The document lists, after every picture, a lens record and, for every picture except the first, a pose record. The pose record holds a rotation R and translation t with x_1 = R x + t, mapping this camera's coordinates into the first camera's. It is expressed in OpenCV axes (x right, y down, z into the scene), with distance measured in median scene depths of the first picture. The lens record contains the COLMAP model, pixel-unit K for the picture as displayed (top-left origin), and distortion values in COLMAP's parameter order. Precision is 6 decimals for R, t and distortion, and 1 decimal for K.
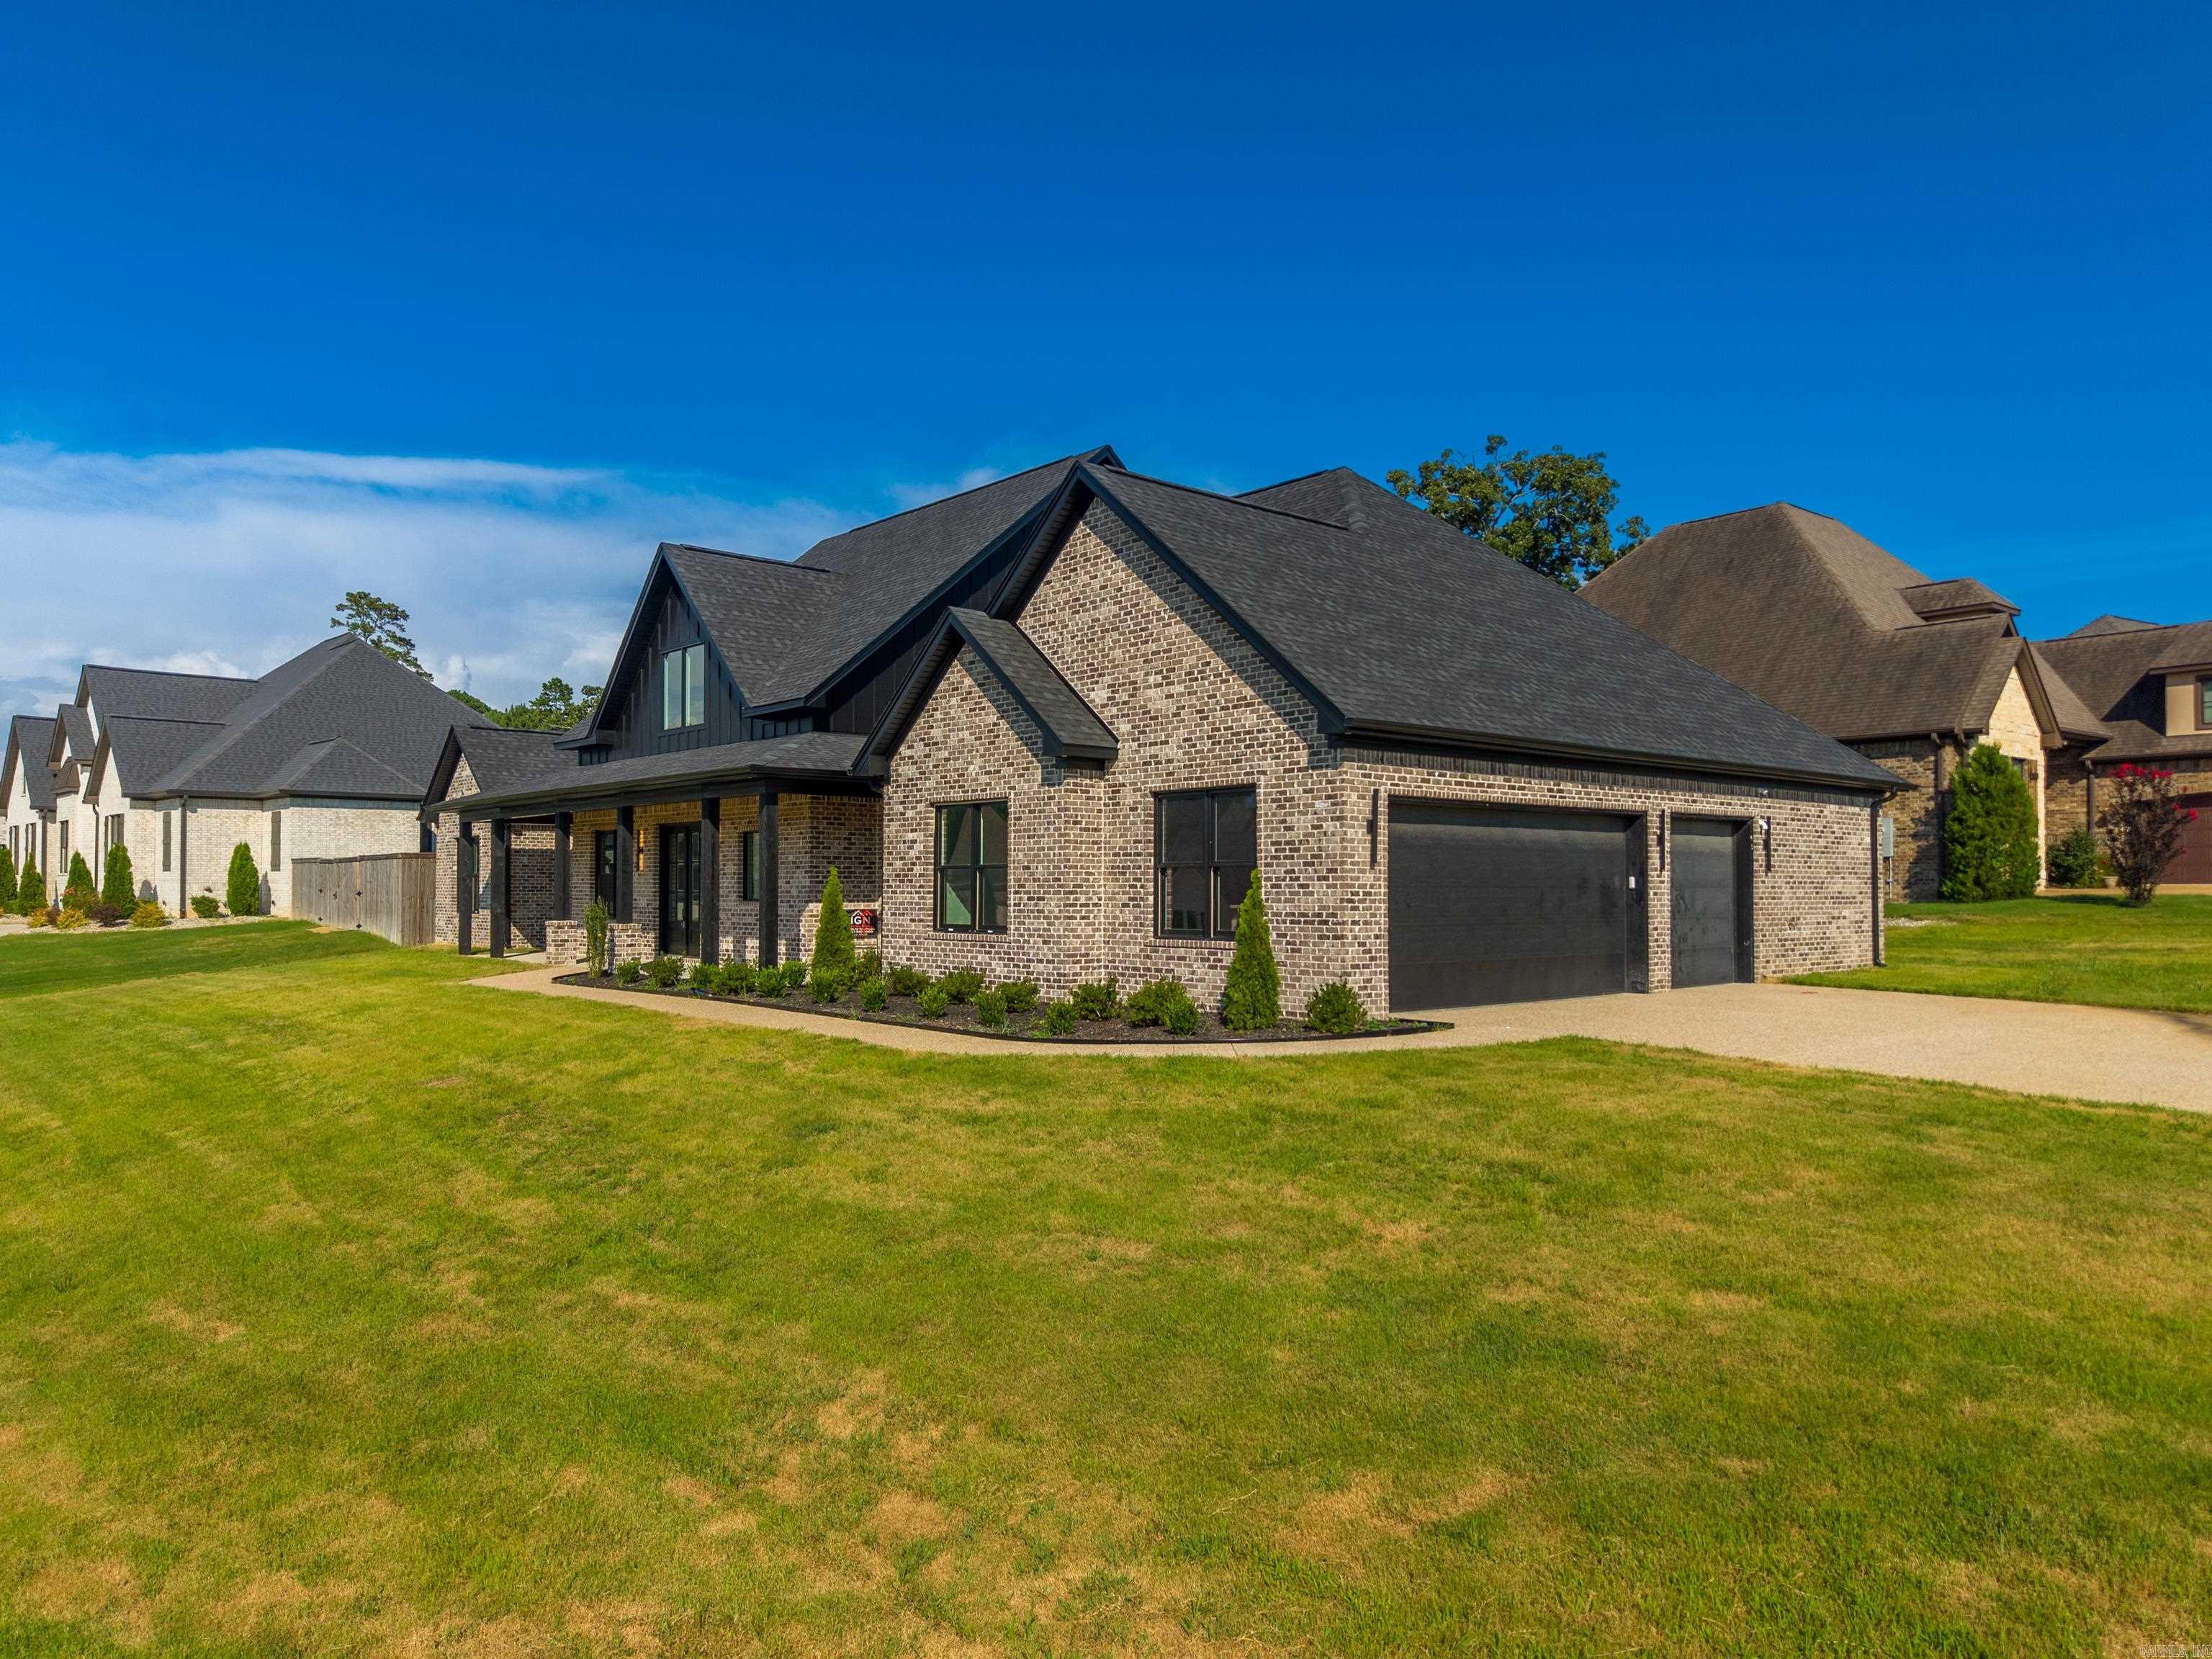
lens RADIAL K [[1484.1, 0, 1106.0], [0, 1484.1, 829.5], [0, 0, 1]] dist [0.067653, -0.061763]
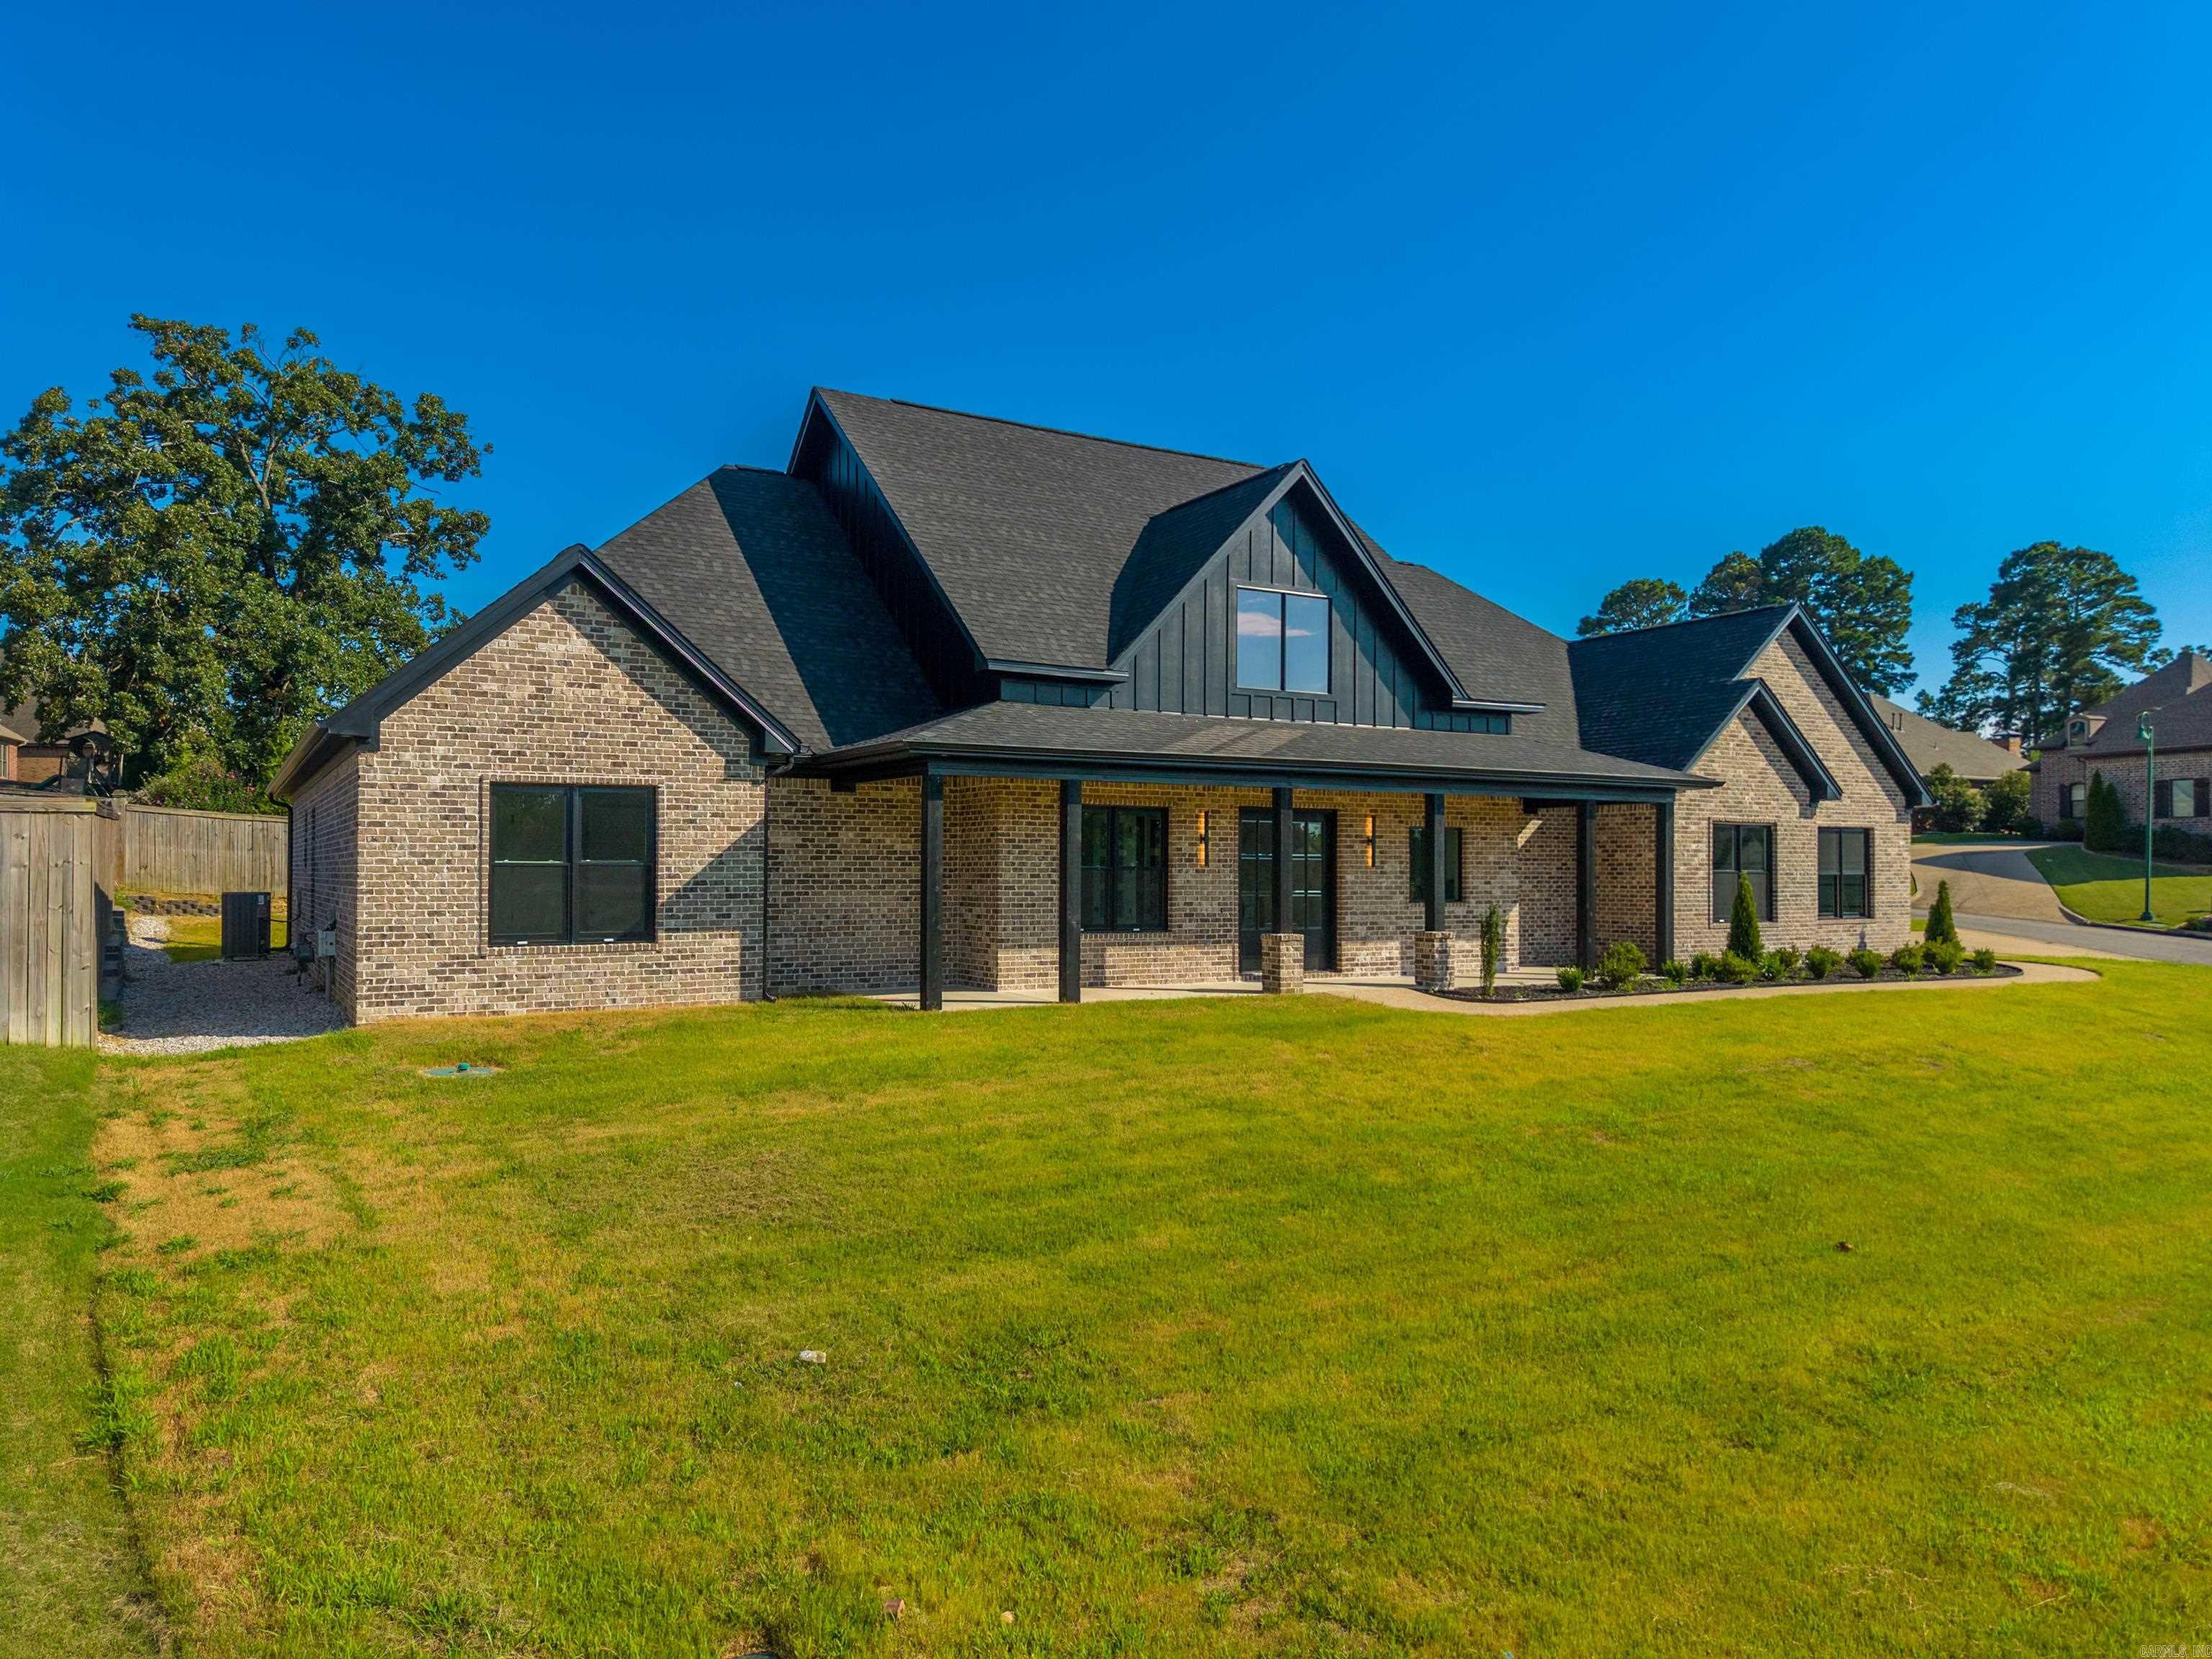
lens RADIAL K [[1484.1, 0, 1106.0], [0, 1484.1, 829.5], [0, 0, 1]] dist [0.067653, -0.061763]
pose [[0.173399, 0.031636, 0.984343, -1.558493], [-0.040063, 0.998883, -0.025046, 0.044844], [-0.984037, -0.035093, 0.174473, 1.364936]]
